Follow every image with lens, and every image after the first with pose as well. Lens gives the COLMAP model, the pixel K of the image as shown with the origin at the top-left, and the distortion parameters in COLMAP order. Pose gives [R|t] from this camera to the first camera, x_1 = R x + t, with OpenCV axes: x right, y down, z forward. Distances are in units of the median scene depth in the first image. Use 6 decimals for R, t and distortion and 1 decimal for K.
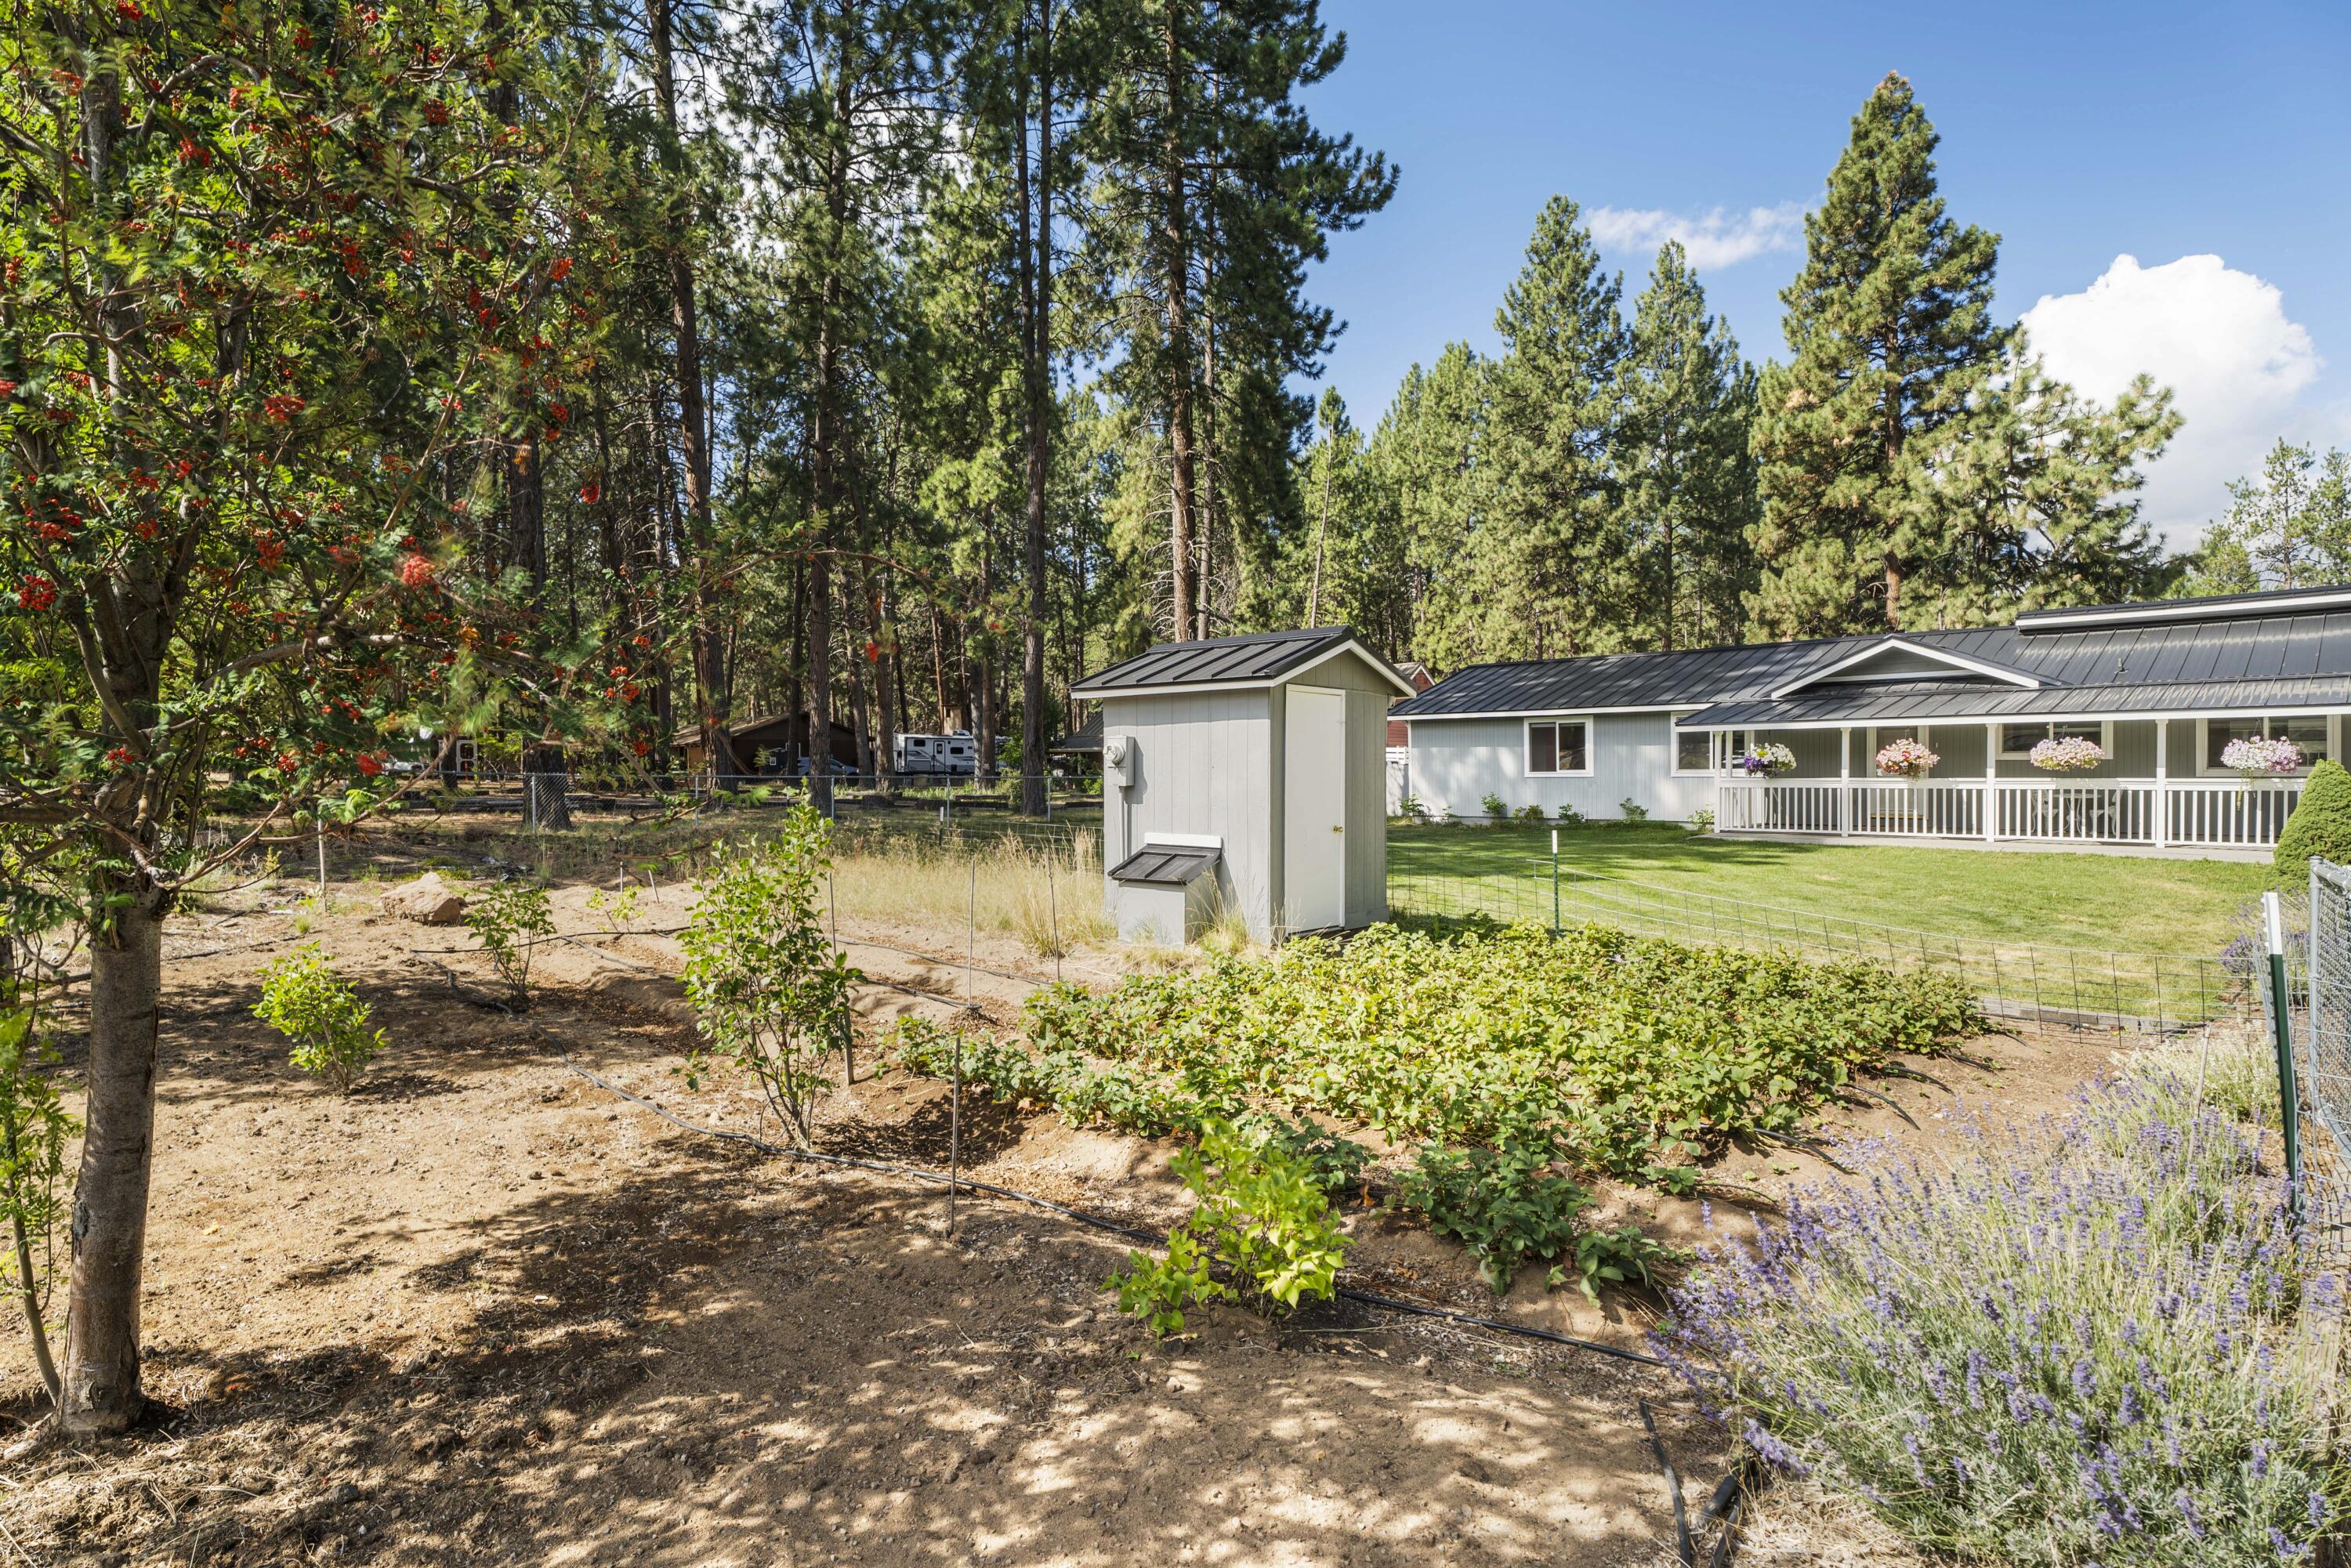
lens RADIAL K [[1141.7, 0, 1182.2], [0, 1141.7, 786.0], [0, 0, 1]] dist [-0.003660, -0.000448]
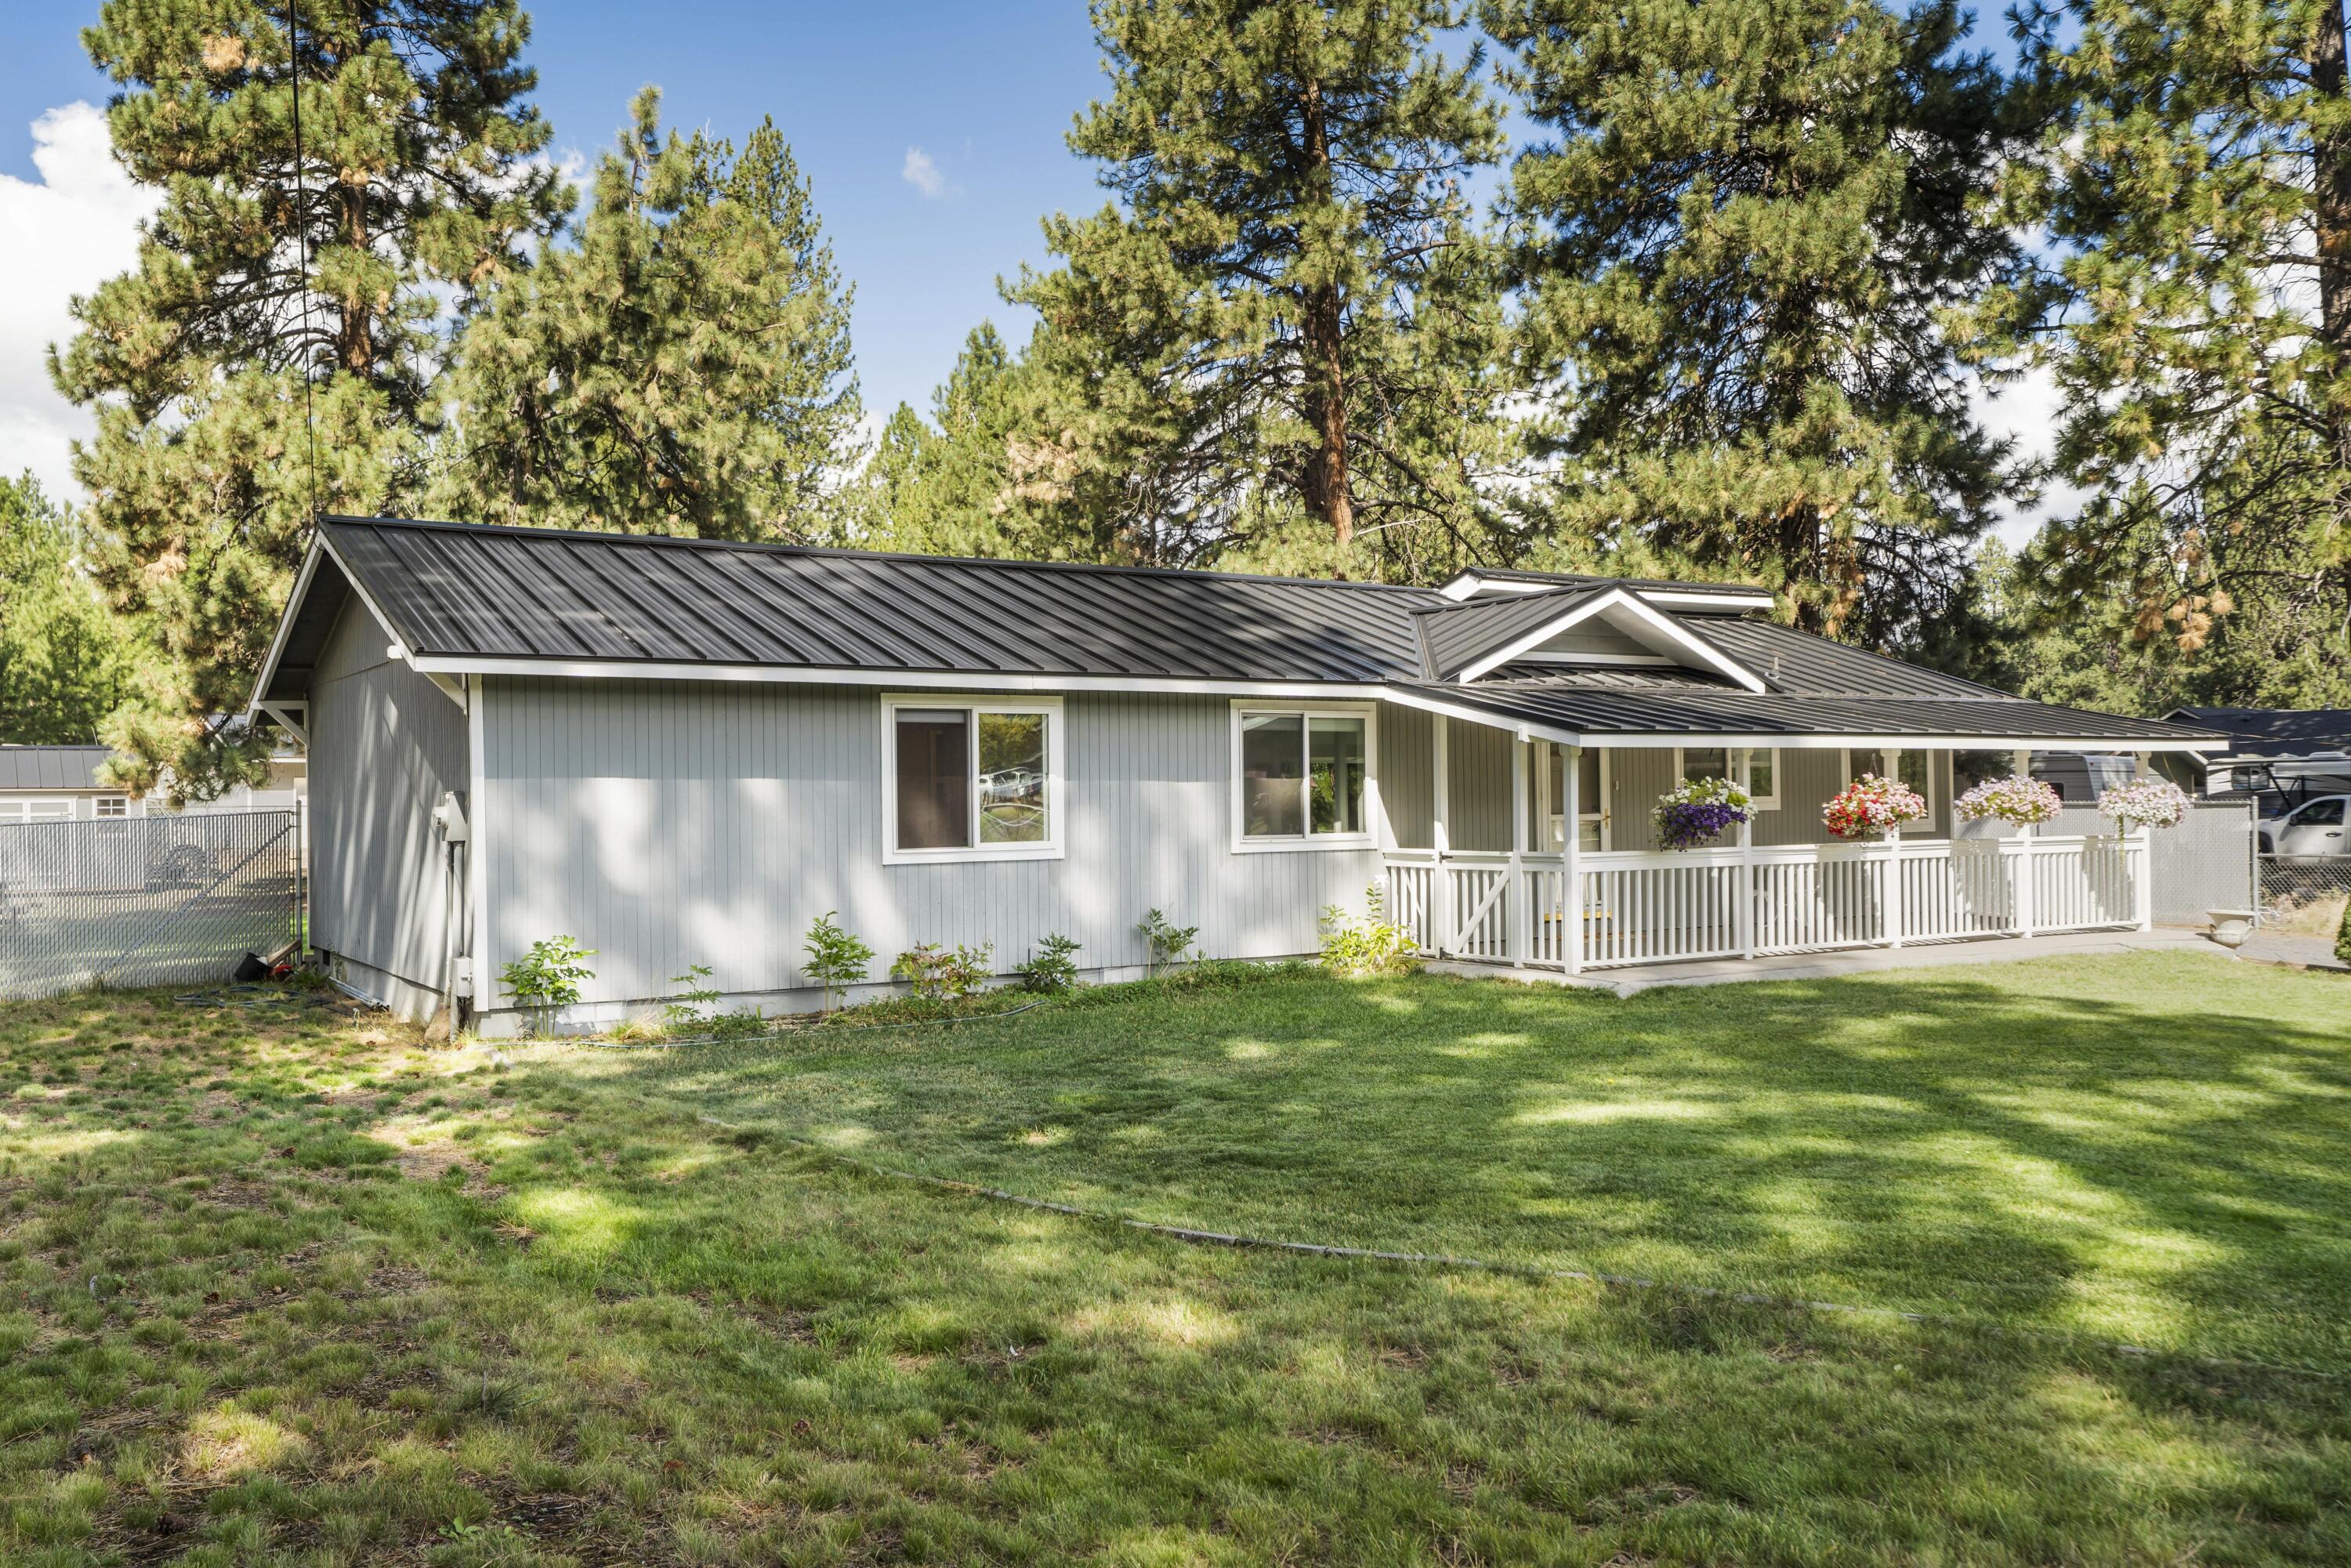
lens RADIAL K [[1890.1, 0, 1165.8], [0, 1890.1, 768.8], [0, 0, 1]] dist [-0.027253, 0.064748]
pose [[0.232473, 0.025532, 0.972268, -0.143105], [0.026871, 0.999105, -0.032662, -0.009682], [-0.972231, 0.033719, 0.231579, 0.479988]]
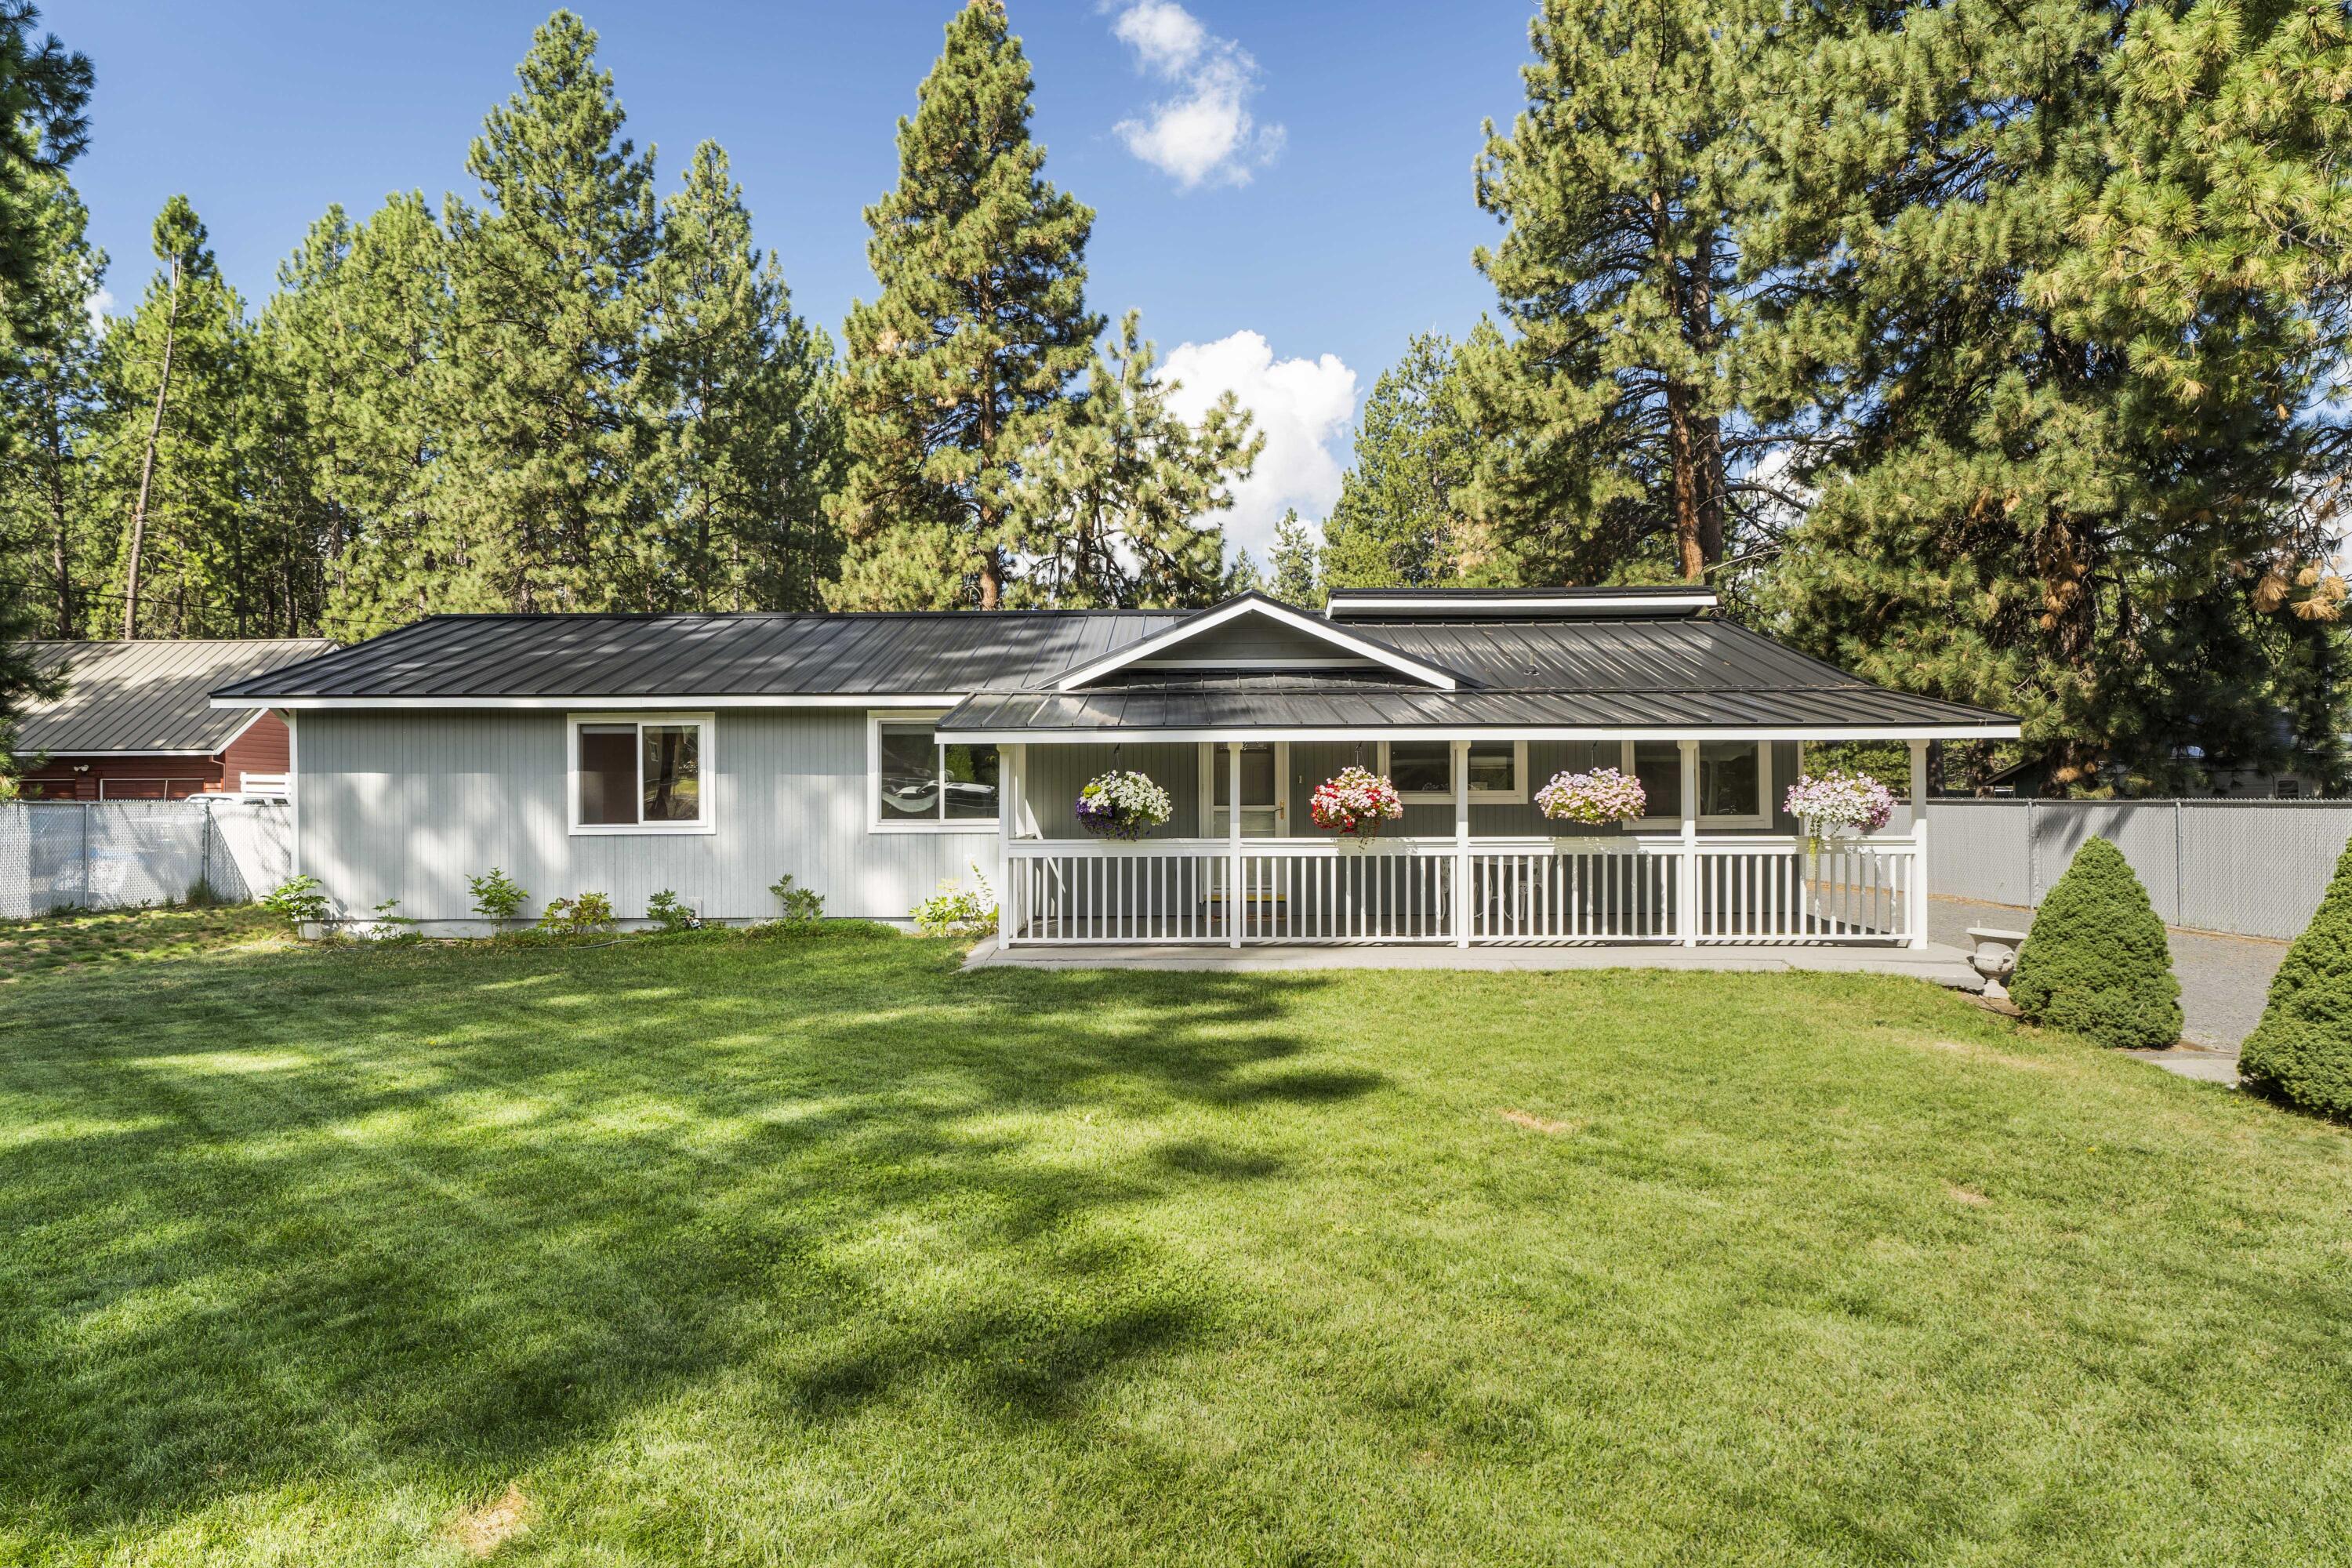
lens RADIAL K [[1253.2, 0, 1126.9], [0, 1253.2, 772.3], [0, 0, 1]] dist [-0.006741, 0.000617]
pose [[0.719808, 0.018571, 0.693925, 0.062260], [0.011274, 0.999198, -0.038435, -0.007166], [-0.694081, 0.035489, 0.719021, 0.277320]]
